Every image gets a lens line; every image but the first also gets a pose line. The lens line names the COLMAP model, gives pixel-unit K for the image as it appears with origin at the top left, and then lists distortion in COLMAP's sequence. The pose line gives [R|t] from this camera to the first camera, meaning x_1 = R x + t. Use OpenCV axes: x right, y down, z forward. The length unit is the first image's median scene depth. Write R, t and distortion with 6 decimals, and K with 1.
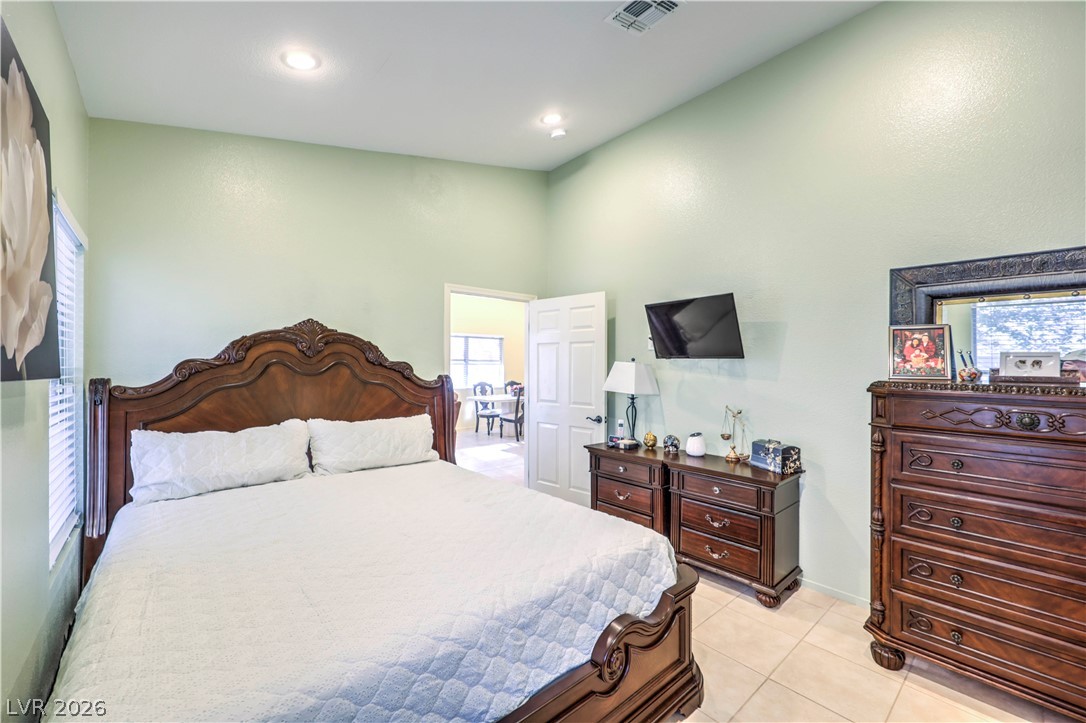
lens RADIAL K [[443.4, 0, 543.1], [0, 443.4, 364.6], [0, 0, 1]] dist [0.002461, 0.000578]
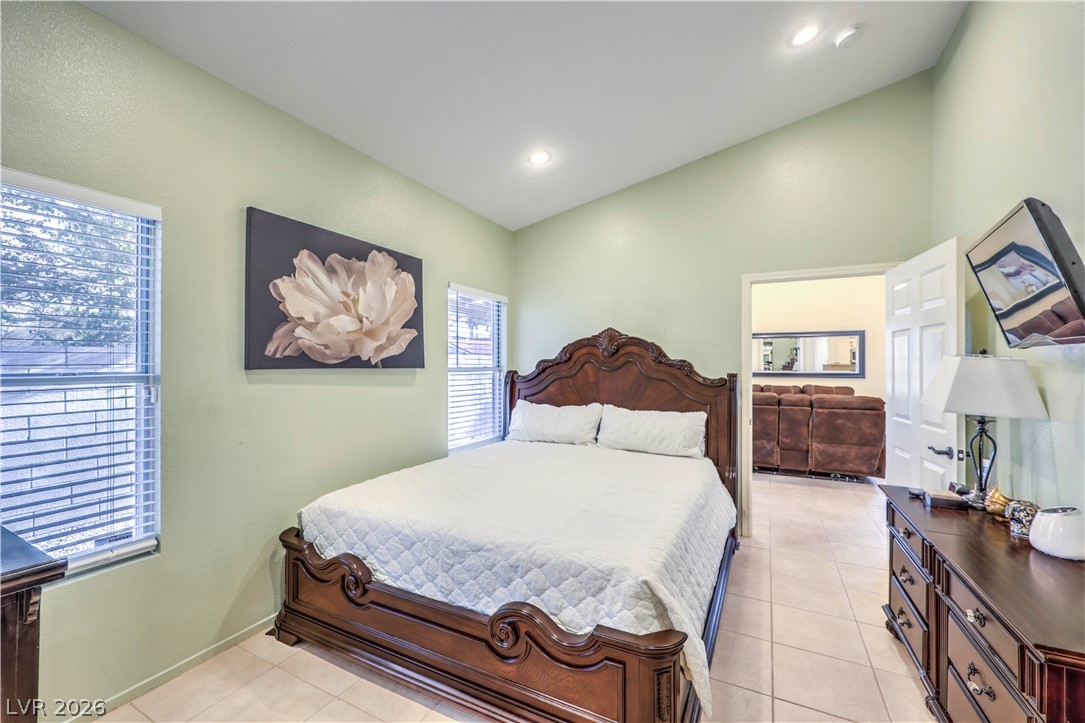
lens RADIAL K [[443.0, 0, 548.5], [0, 443.0, 360.3], [0, 0, 1]] dist [0.002461, 0.000578]
pose [[0.368885, -0.008948, -0.929432, 0.628435], [0.001453, 0.999958, -0.009051, 0.004188], [0.929474, 0.001988, 0.368883, 0.358402]]
